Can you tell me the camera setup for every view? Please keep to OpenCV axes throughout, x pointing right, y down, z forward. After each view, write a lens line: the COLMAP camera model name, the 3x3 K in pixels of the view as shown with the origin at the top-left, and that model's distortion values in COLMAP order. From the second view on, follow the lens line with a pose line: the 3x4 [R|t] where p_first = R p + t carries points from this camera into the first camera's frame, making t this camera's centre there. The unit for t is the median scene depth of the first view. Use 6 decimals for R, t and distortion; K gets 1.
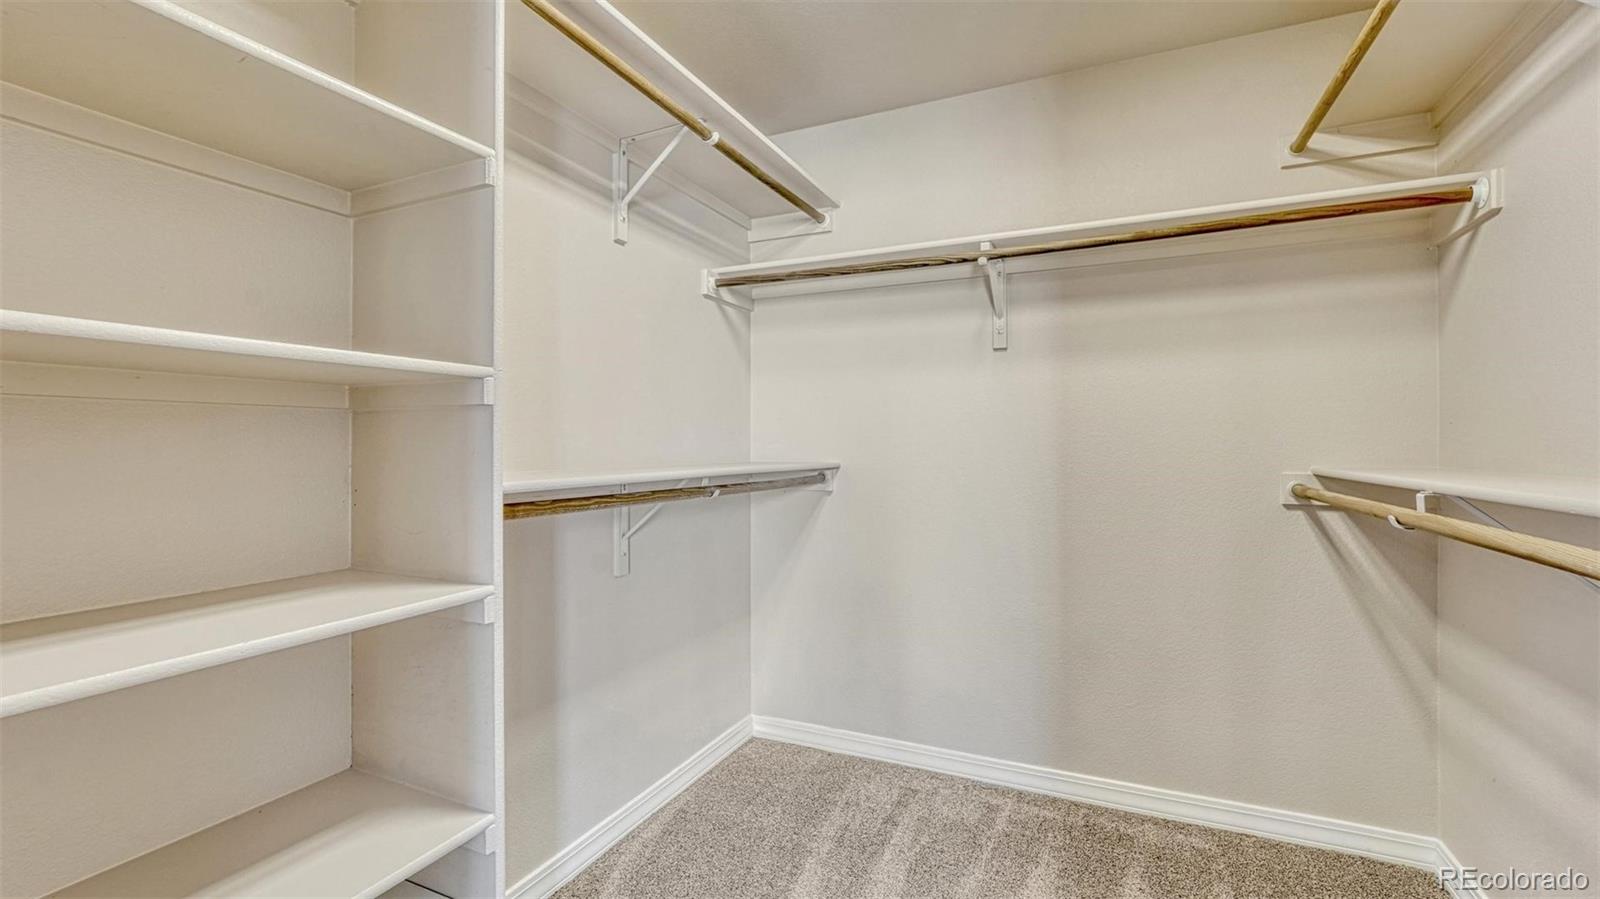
lens RADIAL K [[681.6, 0, 803.3], [0, 681.6, 446.3], [0, 0, 1]] dist [-0.013116, 0.002232]
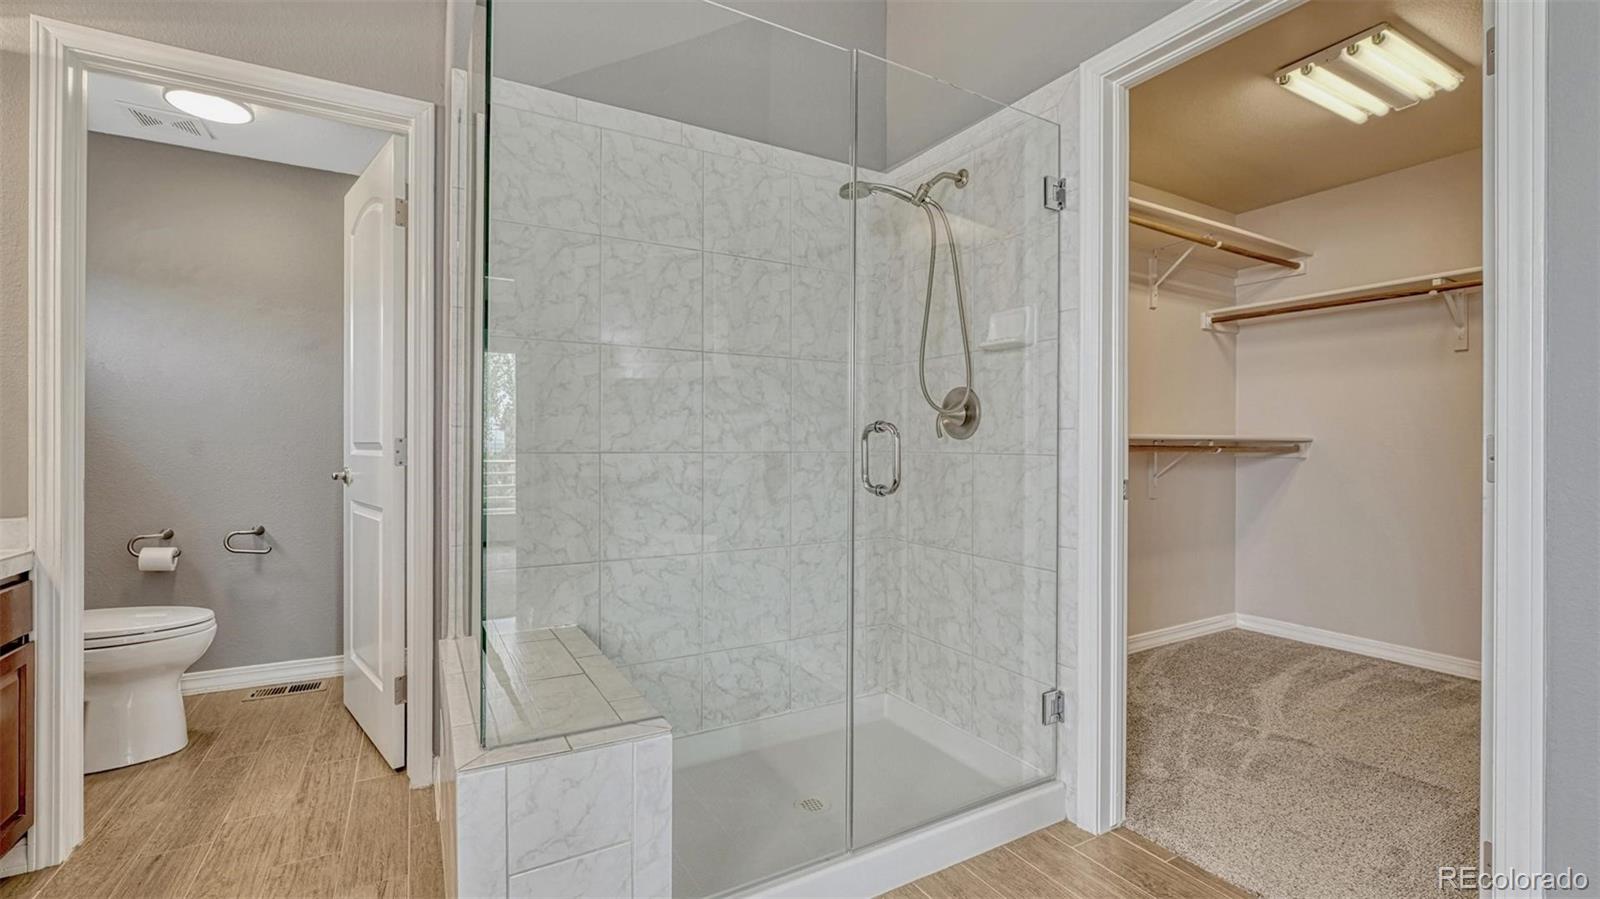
lens RADIAL K [[681.6, 0, 789.3], [0, 681.6, 443.7], [0, 0, 1]] dist [-0.013116, 0.002232]
pose [[0.810445, 0.004025, -0.585800, -0.003123], [-0.006112, 0.999980, -0.001585, 0.051656], [0.585782, 0.004865, 0.810454, -0.872751]]
